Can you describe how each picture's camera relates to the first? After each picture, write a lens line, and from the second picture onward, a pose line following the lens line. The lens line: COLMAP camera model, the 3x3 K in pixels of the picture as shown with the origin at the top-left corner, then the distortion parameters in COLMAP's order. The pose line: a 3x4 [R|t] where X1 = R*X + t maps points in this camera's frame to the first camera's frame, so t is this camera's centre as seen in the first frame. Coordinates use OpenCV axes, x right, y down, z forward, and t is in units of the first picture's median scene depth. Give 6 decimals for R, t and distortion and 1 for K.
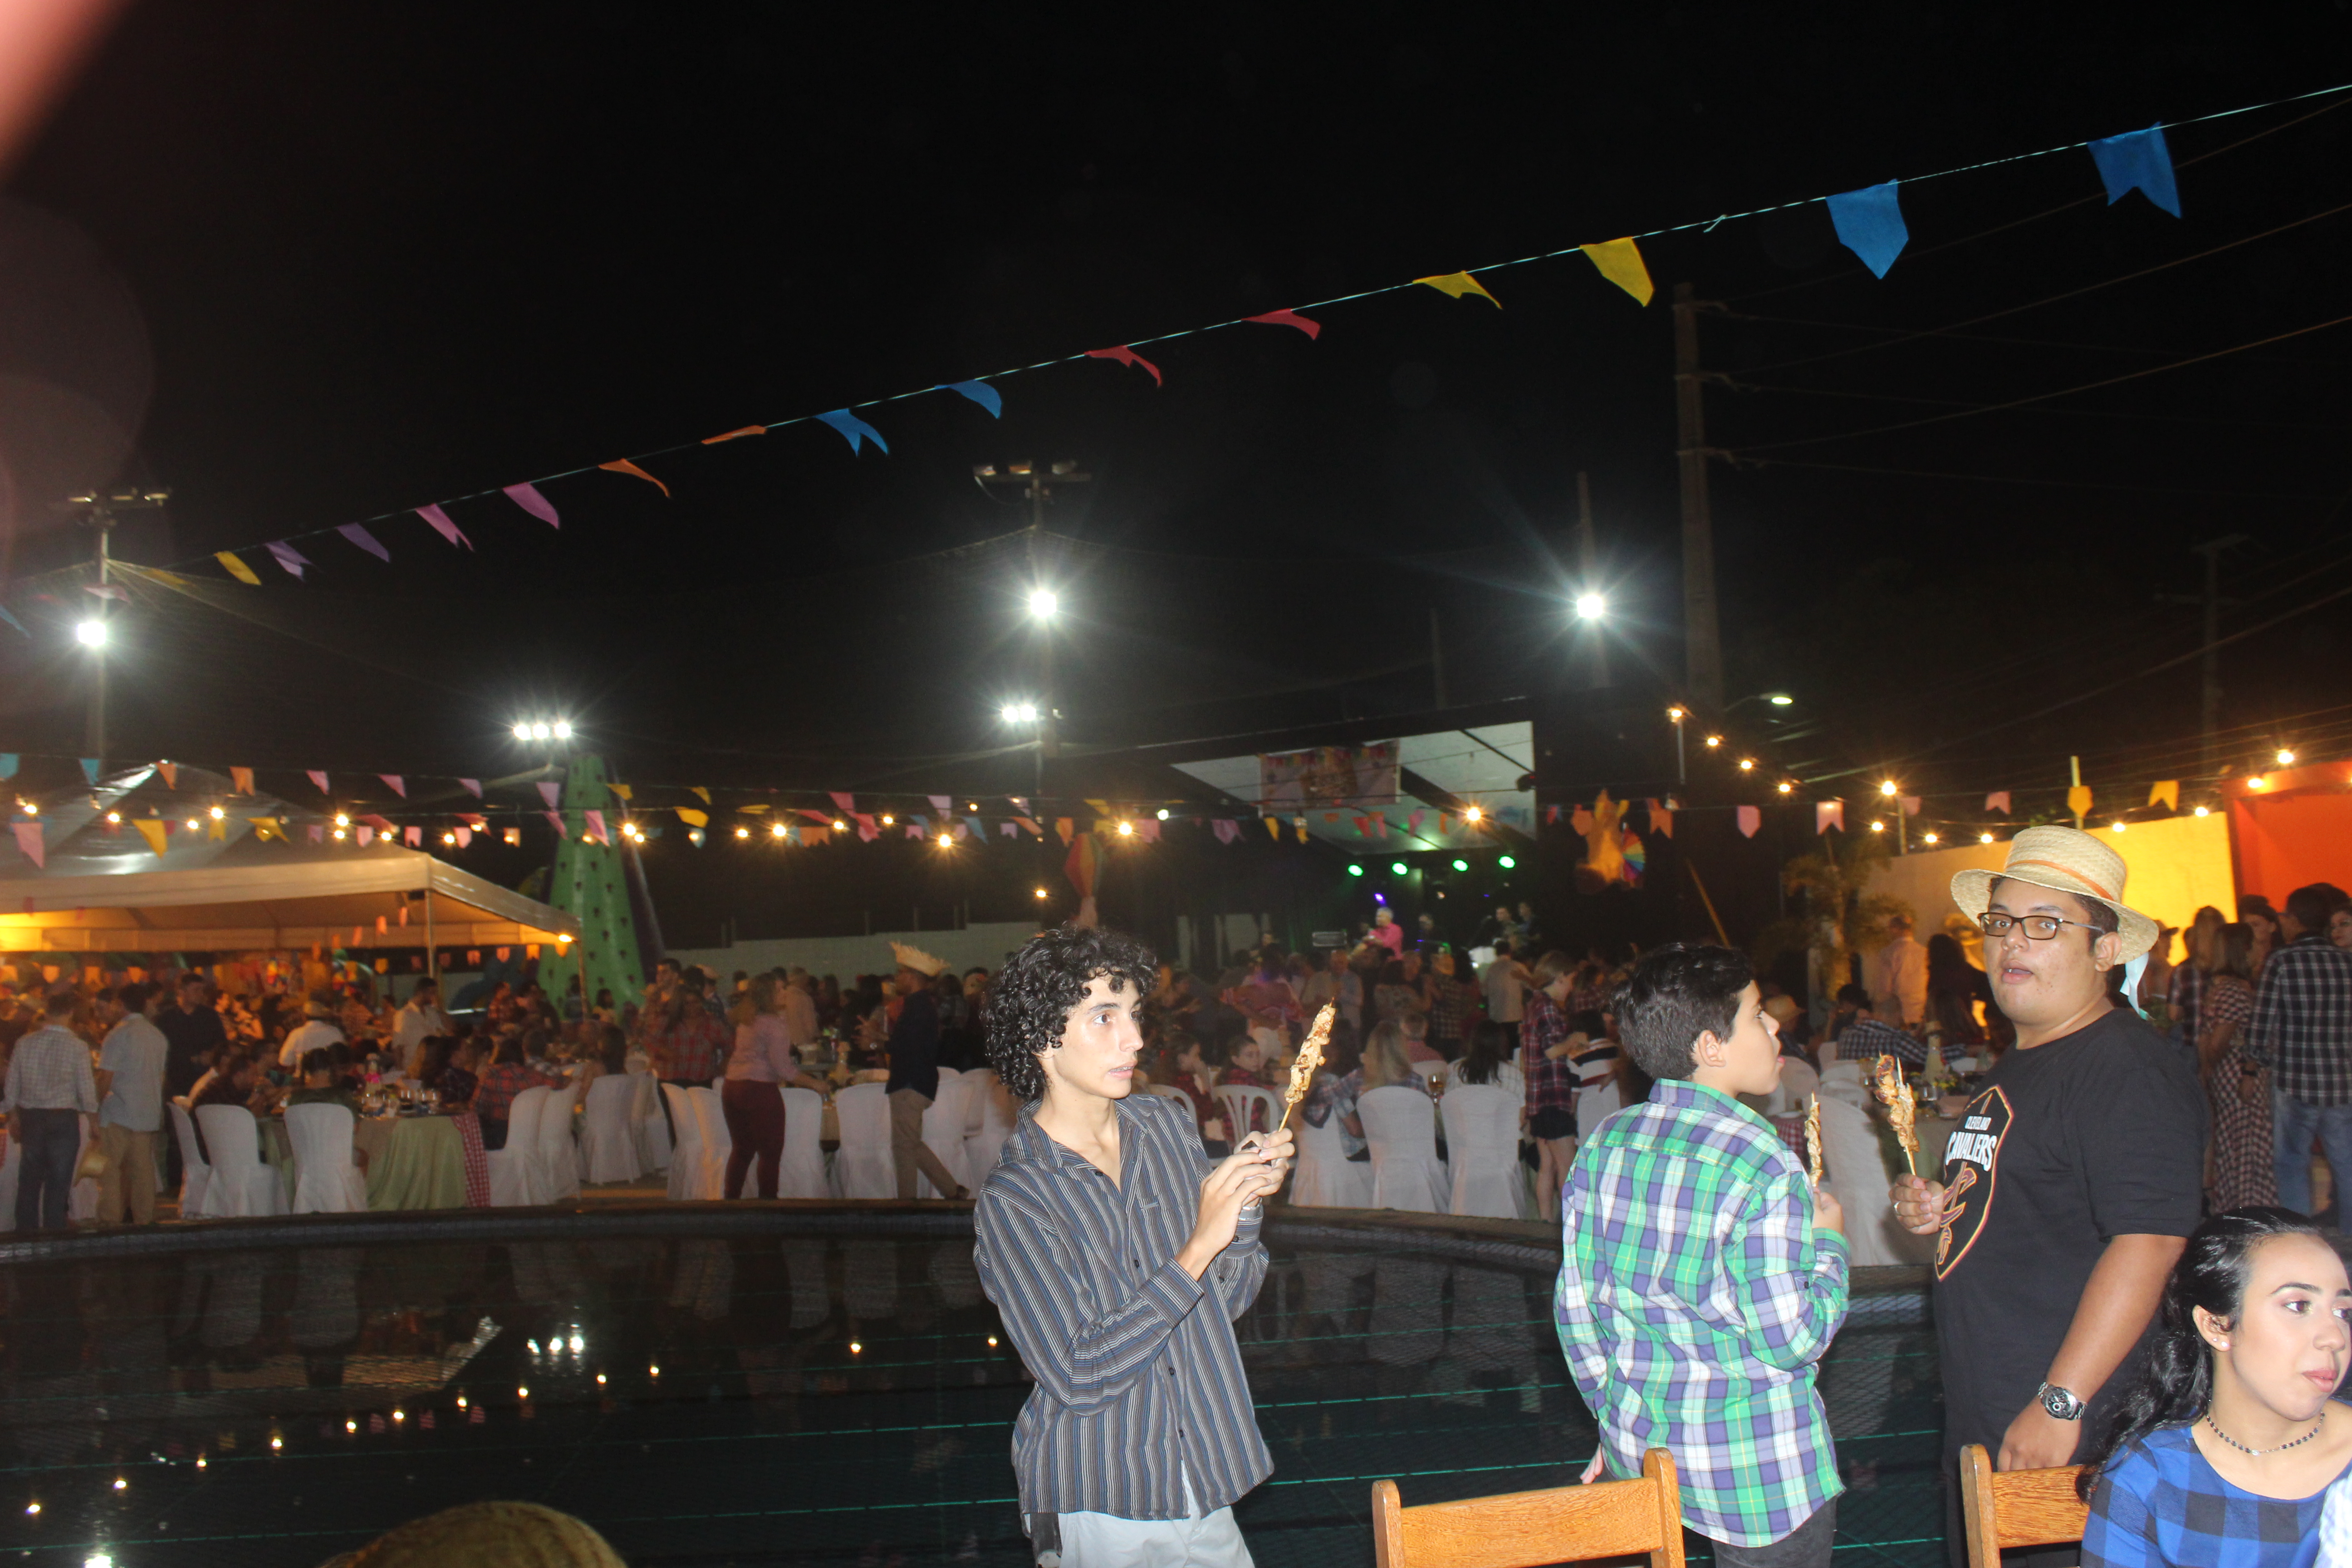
lens RADIAL K [[2147.0, 0, 1176.0], [0, 2147.0, 784.0], [0, 0, 1]] dist [-0.112553, 0.000295]
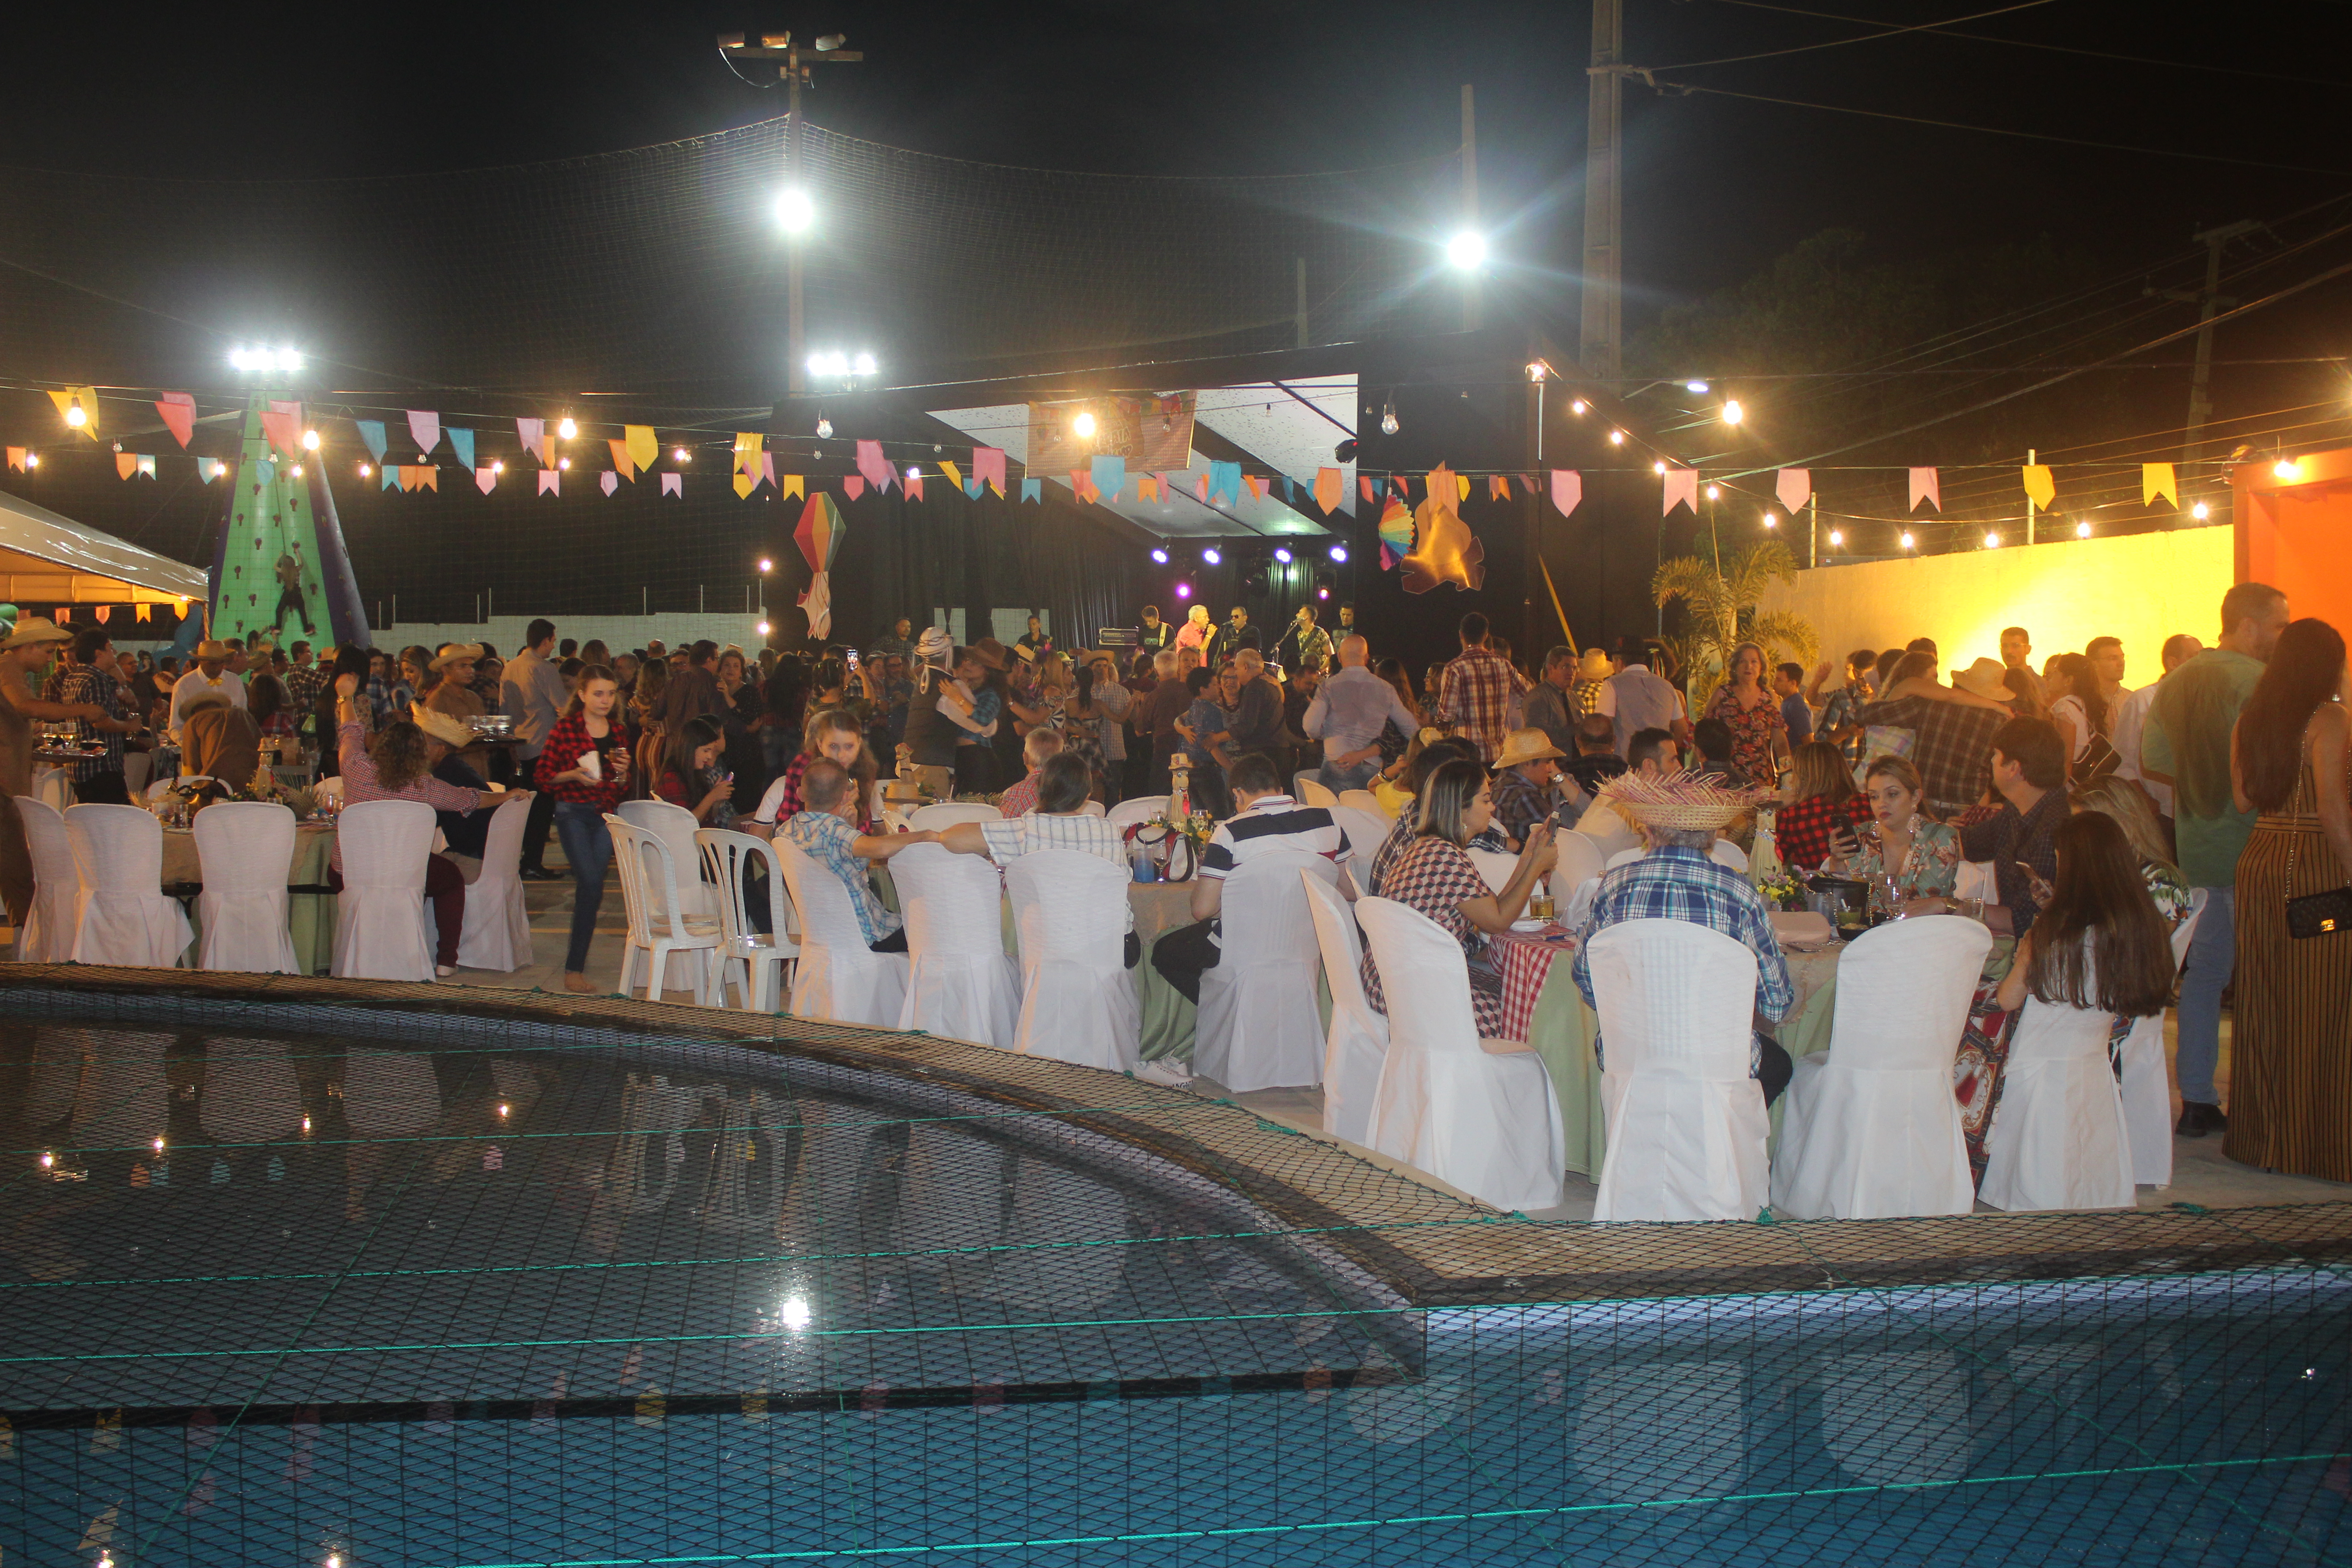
lens RADIAL K [[2345.8, 0, 1176.0], [0, 2345.8, 784.0], [0, 0, 1]] dist [-0.108911, 0.023771]
pose [[0.997485, 0.042978, 0.056366, 0.046162], [-0.050040, 0.990177, 0.130556, 0.009613], [-0.050201, -0.133048, 0.989837, 0.104403]]
